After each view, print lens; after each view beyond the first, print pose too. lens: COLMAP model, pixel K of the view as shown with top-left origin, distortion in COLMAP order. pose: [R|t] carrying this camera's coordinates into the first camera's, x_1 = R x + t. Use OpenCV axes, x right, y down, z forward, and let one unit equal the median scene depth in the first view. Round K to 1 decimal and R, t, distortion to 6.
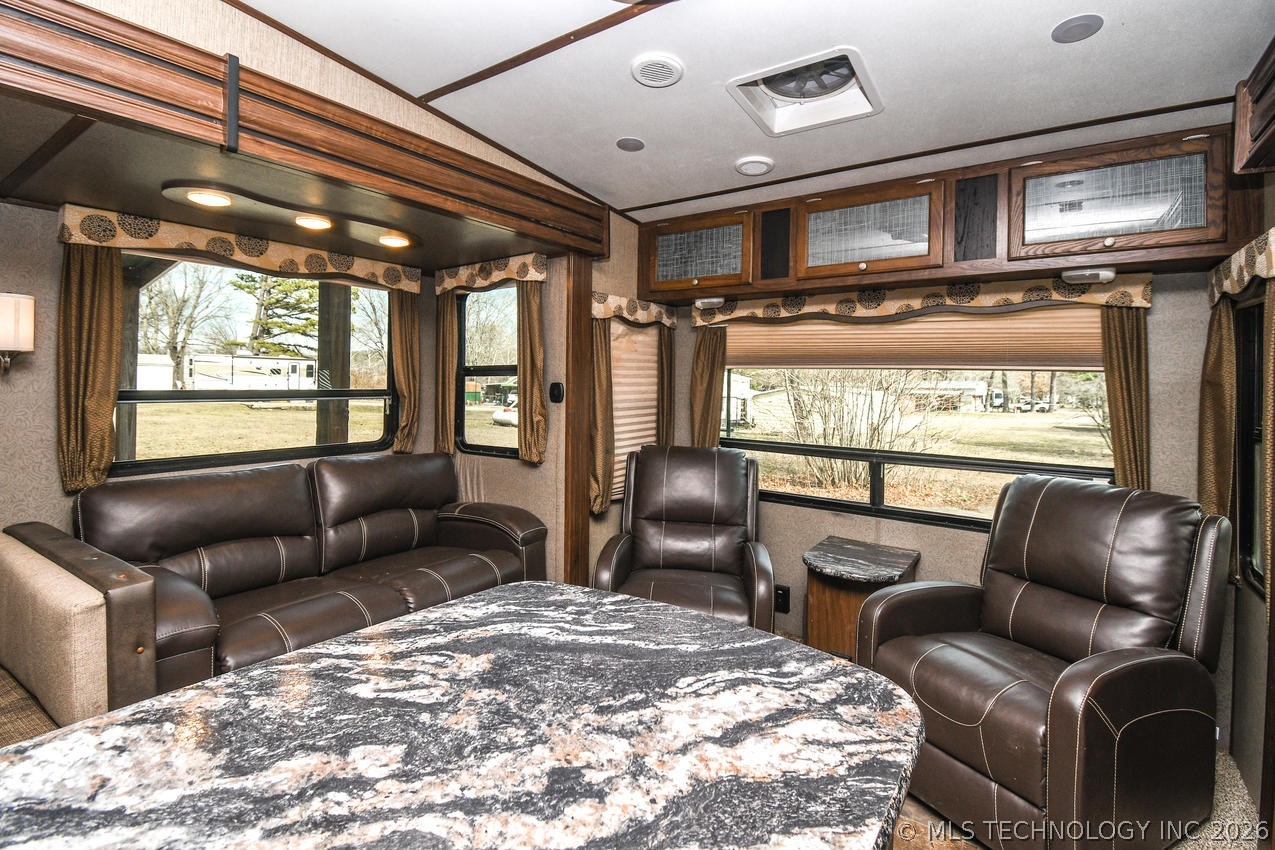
lens RADIAL K [[589.9, 0, 637.2], [0, 589.9, 384.1], [0, 0, 1]] dist [0.024789, -0.009957]
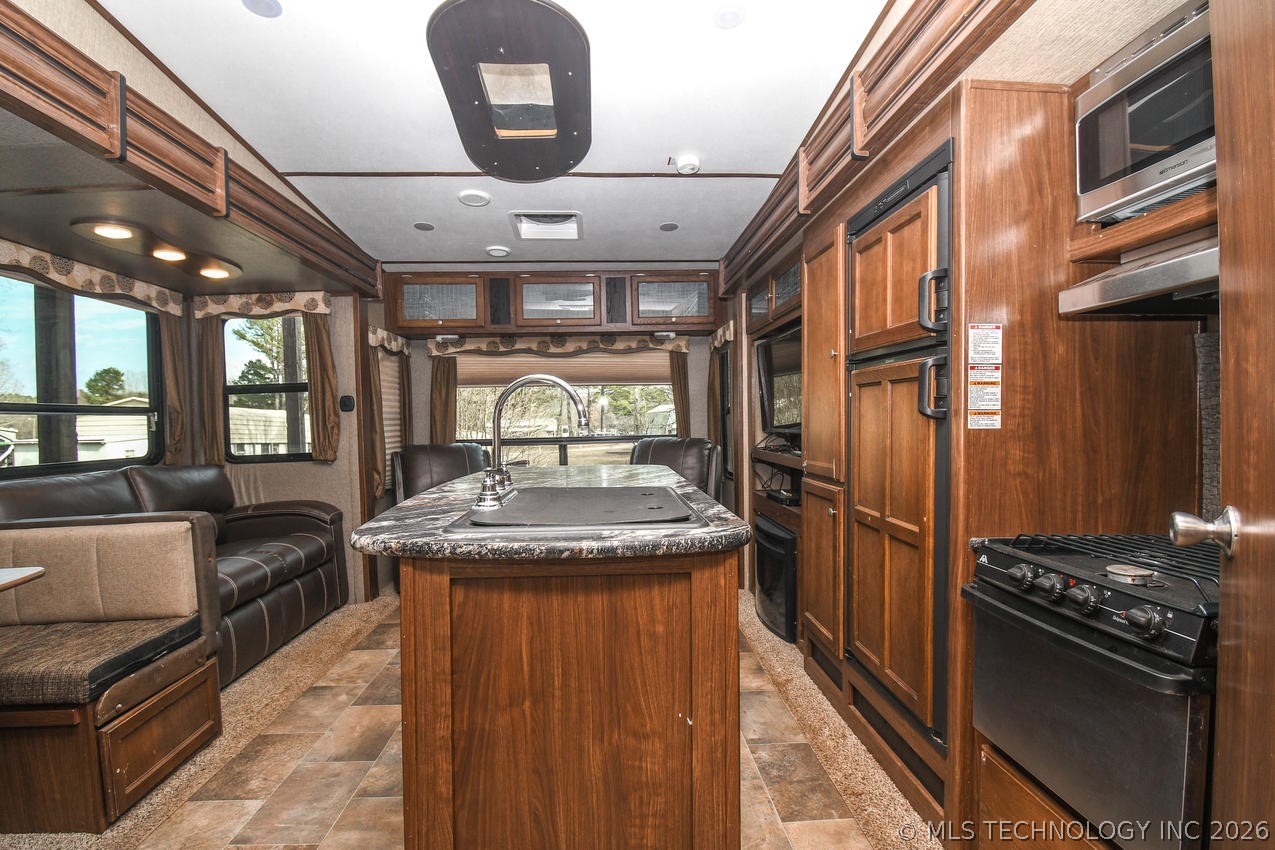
lens RADIAL K [[588.6, 0, 629.6], [0, 588.6, 431.8], [0, 0, 1]] dist [-0.002518, -0.014181]
pose [[0.789703, -0.045577, 0.611794, -0.511685], [0.037708, 0.998957, 0.025746, 0.077768], [-0.612330, 0.002738, 0.790598, -0.438666]]
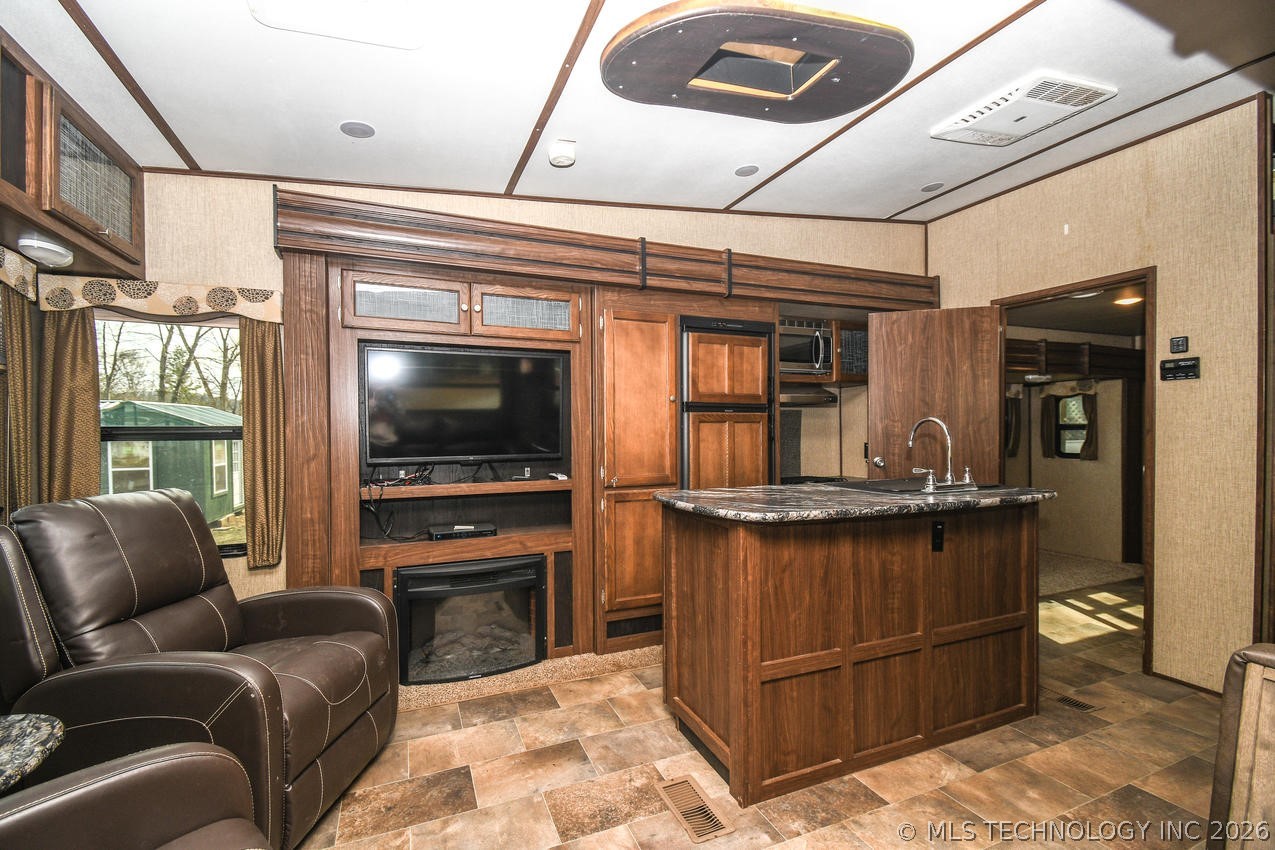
lens RADIAL K [[560.9, 0, 635.2], [0, 560.9, 436.8], [0, 0, 1]] dist [0.024788, -0.017016]
pose [[-0.843976, -0.024560, 0.535818, -0.331286], [-0.006491, 0.999346, 0.035582, 0.037006], [-0.536341, 0.026552, -0.843584, 1.147428]]
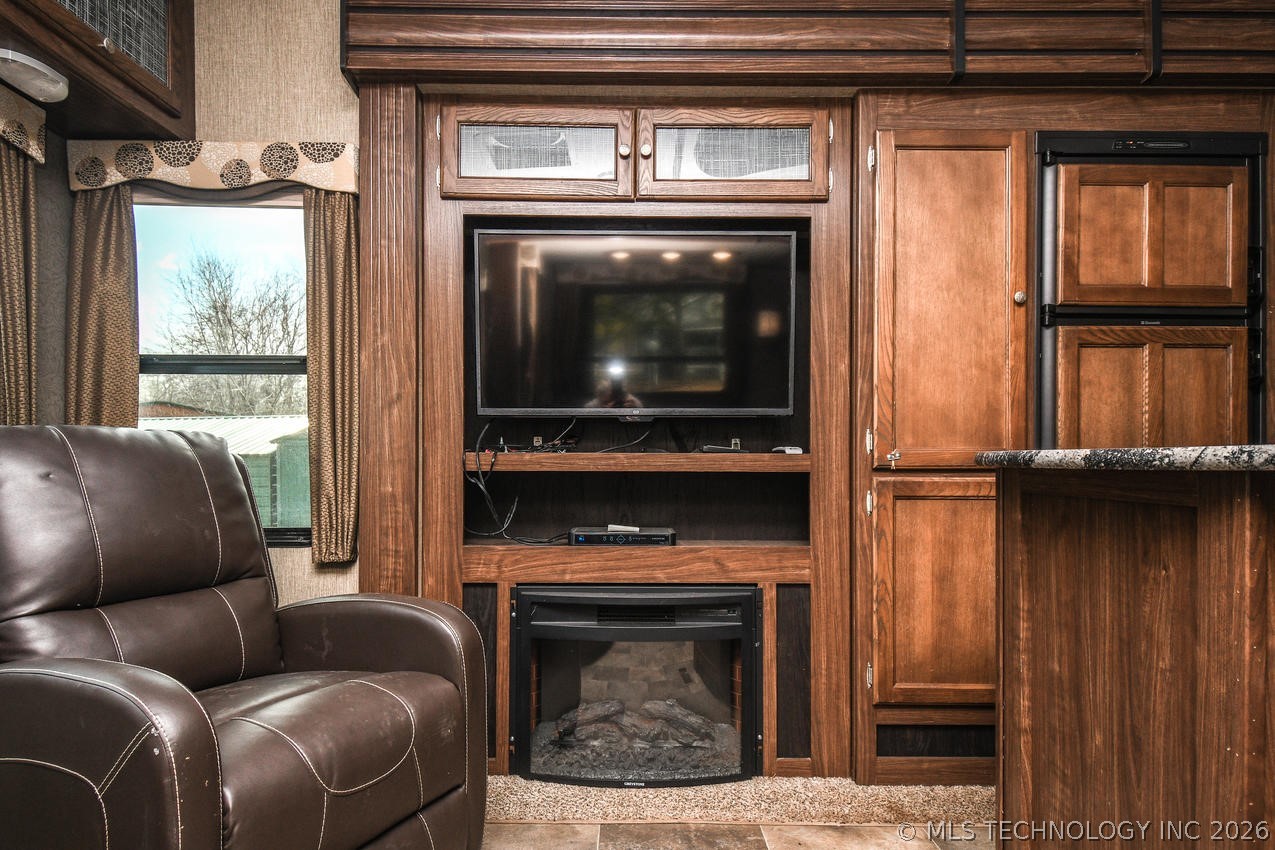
lens RADIAL K [[761.7, 0, 630.7], [0, 761.7, 458.7], [0, 0, 1]] dist [0.030580, -0.015892]
pose [[-0.577169, -0.024995, 0.816242, -0.186164], [-0.005383, 0.999626, 0.026804, 0.153115], [-0.816607, 0.011076, -0.577088, 0.901734]]
